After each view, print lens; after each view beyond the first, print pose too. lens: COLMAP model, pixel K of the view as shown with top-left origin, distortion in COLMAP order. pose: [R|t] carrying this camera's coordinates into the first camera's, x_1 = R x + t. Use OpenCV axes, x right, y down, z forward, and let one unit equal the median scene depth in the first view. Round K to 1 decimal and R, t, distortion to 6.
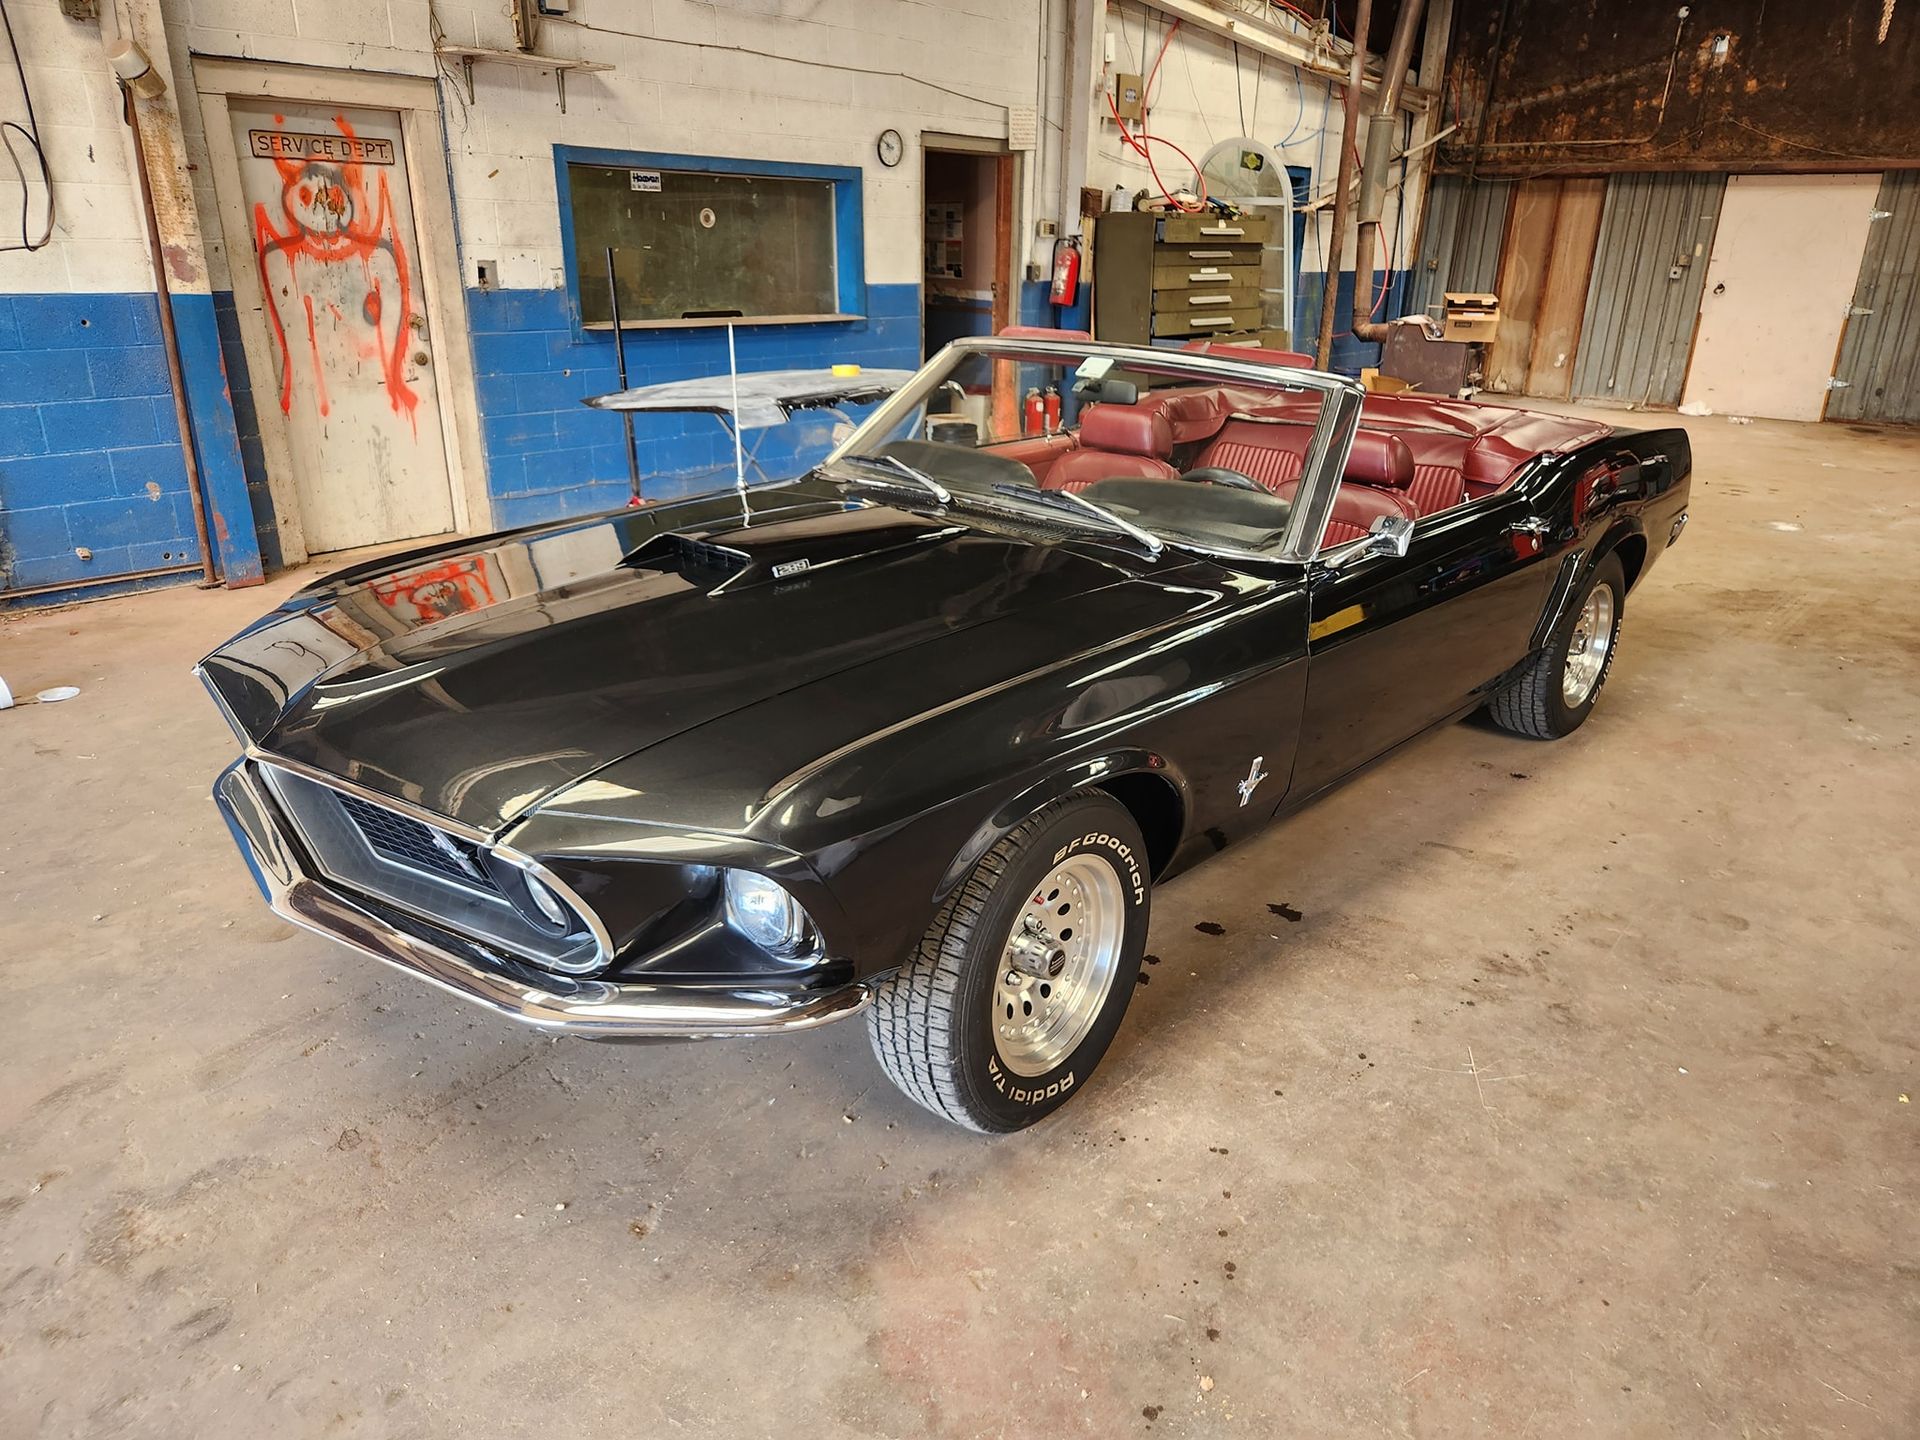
lens RADIAL K [[1285.0, 0, 957.8], [0, 1285.0, 716.8], [0, 0, 1]] dist [0.054851, -0.048052]
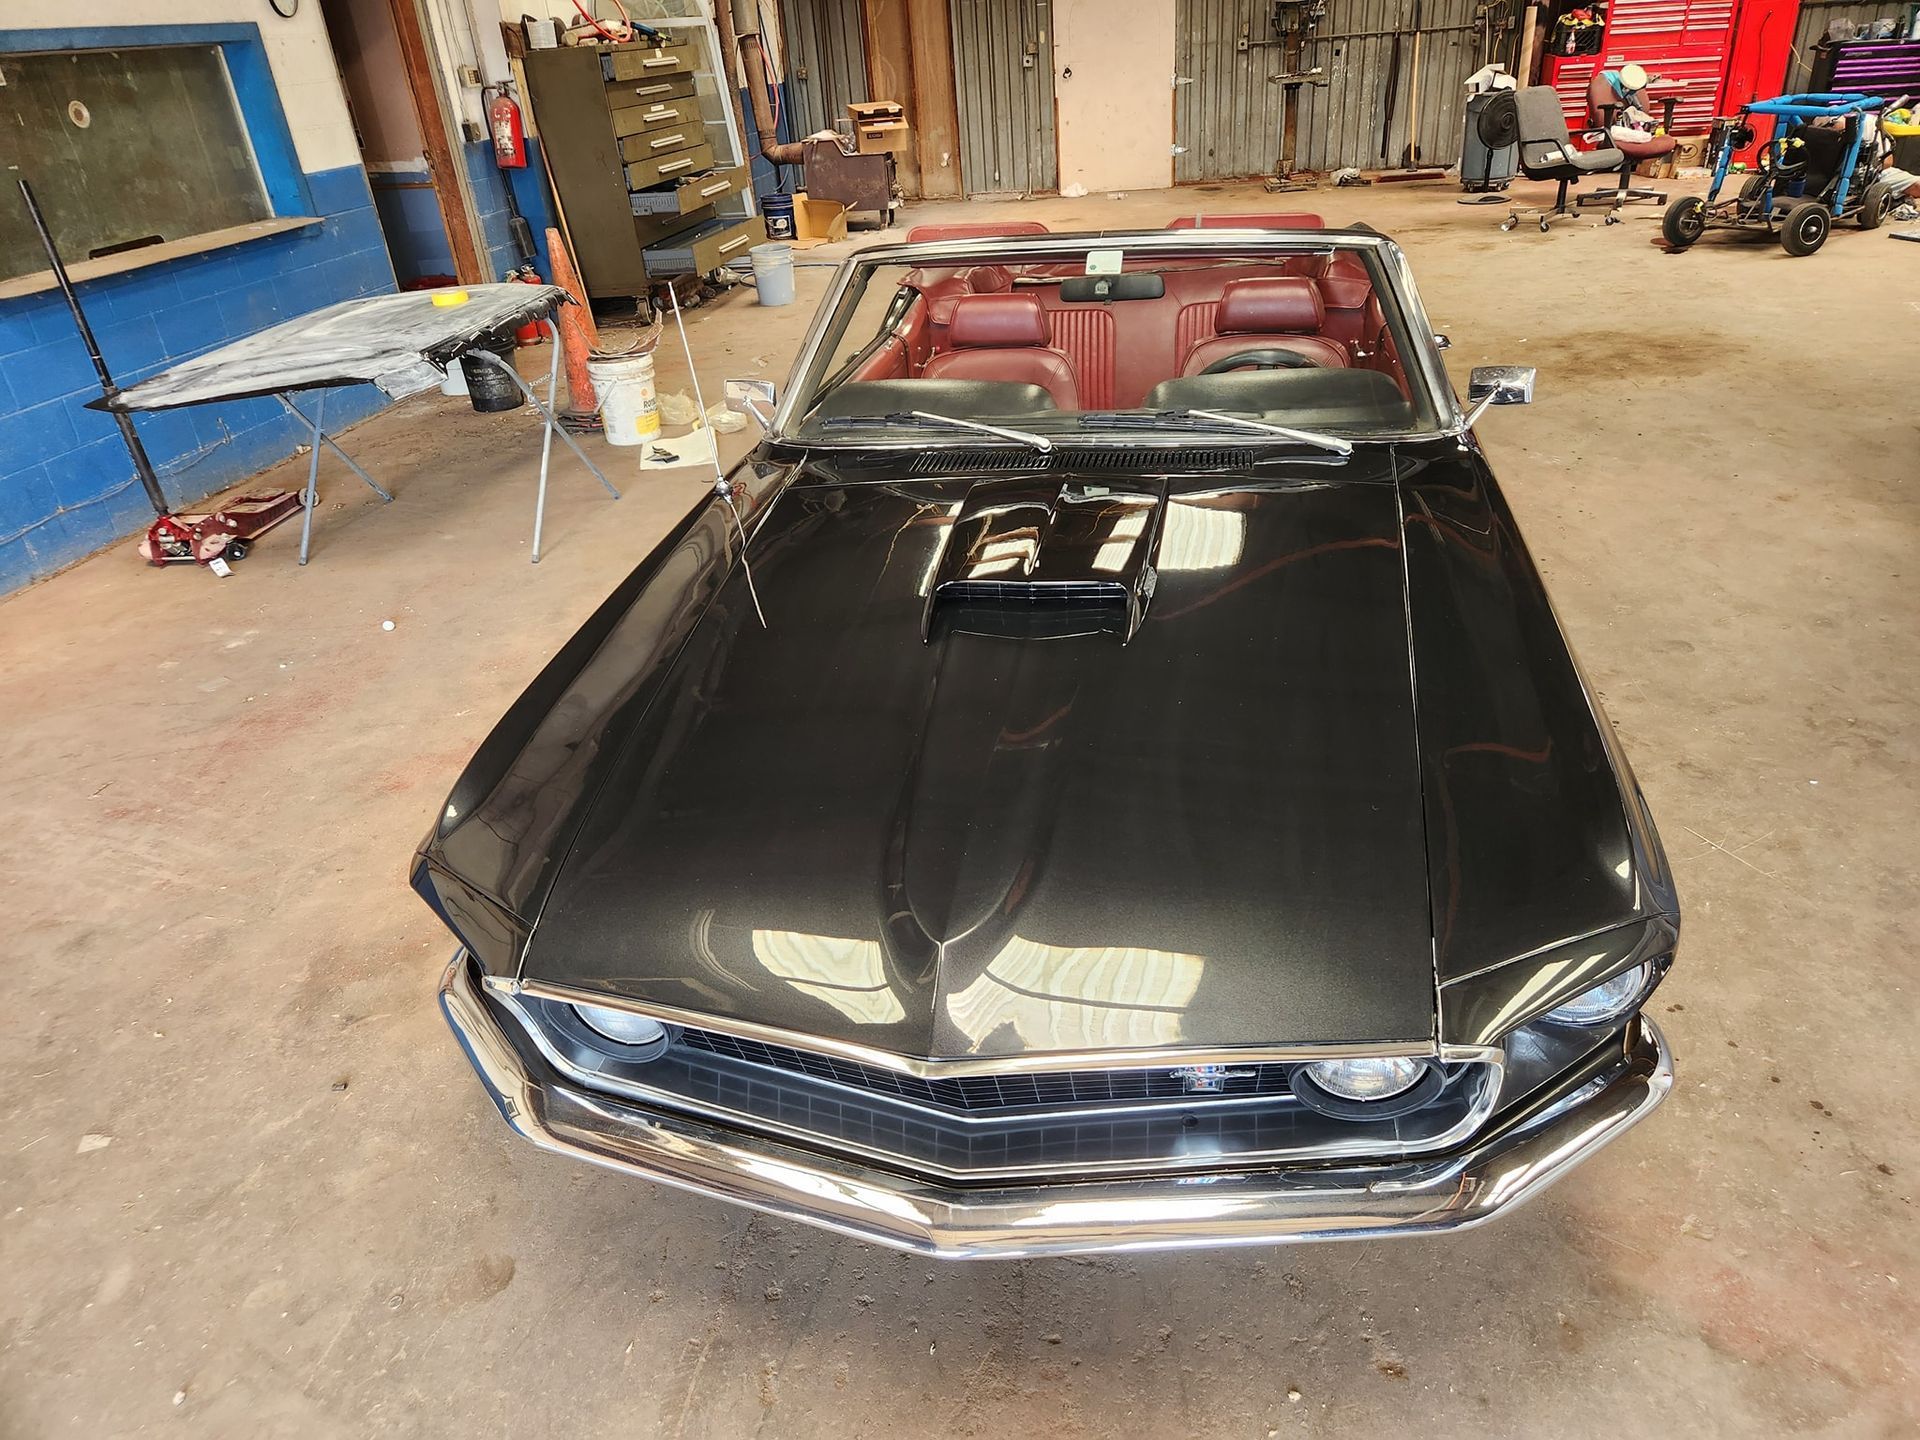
lens RADIAL K [[1285.0, 0, 972.5], [0, 1285.0, 719.9], [0, 0, 1]] dist [0.054851, -0.048052]
pose [[0.840549, -0.320306, 0.436900, -0.161100], [0.262591, 0.946302, 0.188569, -0.057023], [-0.473840, -0.043776, 0.879522, 0.085543]]
